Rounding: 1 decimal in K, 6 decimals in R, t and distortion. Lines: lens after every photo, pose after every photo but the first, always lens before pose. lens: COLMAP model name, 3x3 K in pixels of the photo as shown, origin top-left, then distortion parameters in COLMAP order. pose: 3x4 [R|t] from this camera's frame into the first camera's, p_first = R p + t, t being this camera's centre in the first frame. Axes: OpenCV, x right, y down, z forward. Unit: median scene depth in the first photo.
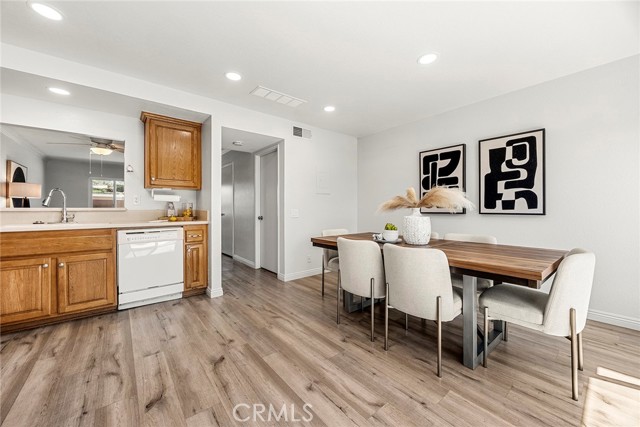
lens RADIAL K [[244.5, 0, 318.3], [0, 244.5, 208.1], [0, 0, 1]] dist [-0.001572, -0.000180]
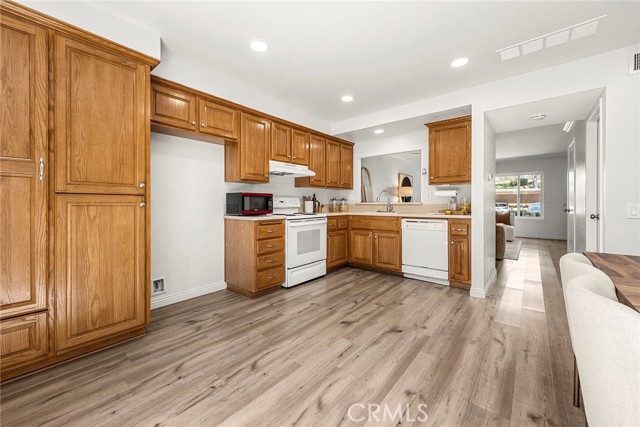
lens RADIAL K [[250.4, 0, 319.2], [0, 250.4, 202.9], [0, 0, 1]] dist [0.001139, 0.000139]
pose [[0.179156, -0.001841, -0.983819, 0.455756], [0.004376, 0.999990, -0.001074, 0.001713], [0.983811, -0.004113, 0.179162, 0.260282]]
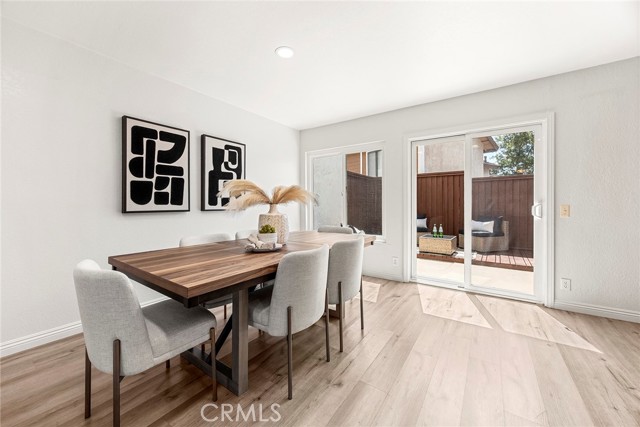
lens RADIAL K [[245.8, 0, 320.5], [0, 245.8, 205.8], [0, 0, 1]] dist [-0.000329, -0.000053]
pose [[-0.270284, -0.001975, 0.962779, -0.428361], [0.000970, 0.999997, 0.002324, 0.001538], [-0.962780, 0.001562, -0.270281, 0.907157]]
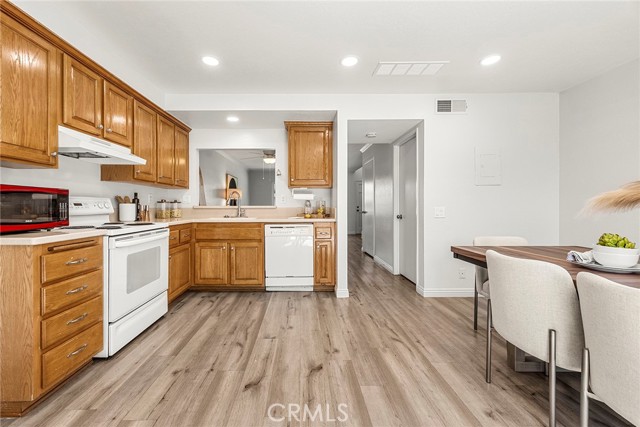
lens RADIAL K [[254.7, 0, 302.0], [0, 254.7, 206.9], [0, 0, 1]] dist [0.001442, 0.000072]
pose [[0.773888, -0.000328, -0.633323, 0.107203], [0.003871, 0.999984, 0.004213, -0.000194], [0.633311, -0.005713, 0.773876, 0.131878]]
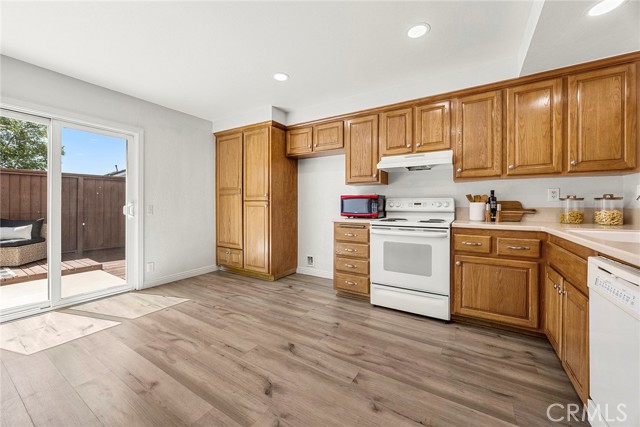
lens RADIAL K [[245.8, 0, 320.5], [0, 245.8, 205.8], [0, 0, 1]] dist [-0.000329, -0.000053]
pose [[-0.946620, -0.002395, -0.322344, -0.188478], [-0.001945, 0.999997, -0.001720, 0.004253], [0.322347, -0.001001, -0.946621, 1.156245]]
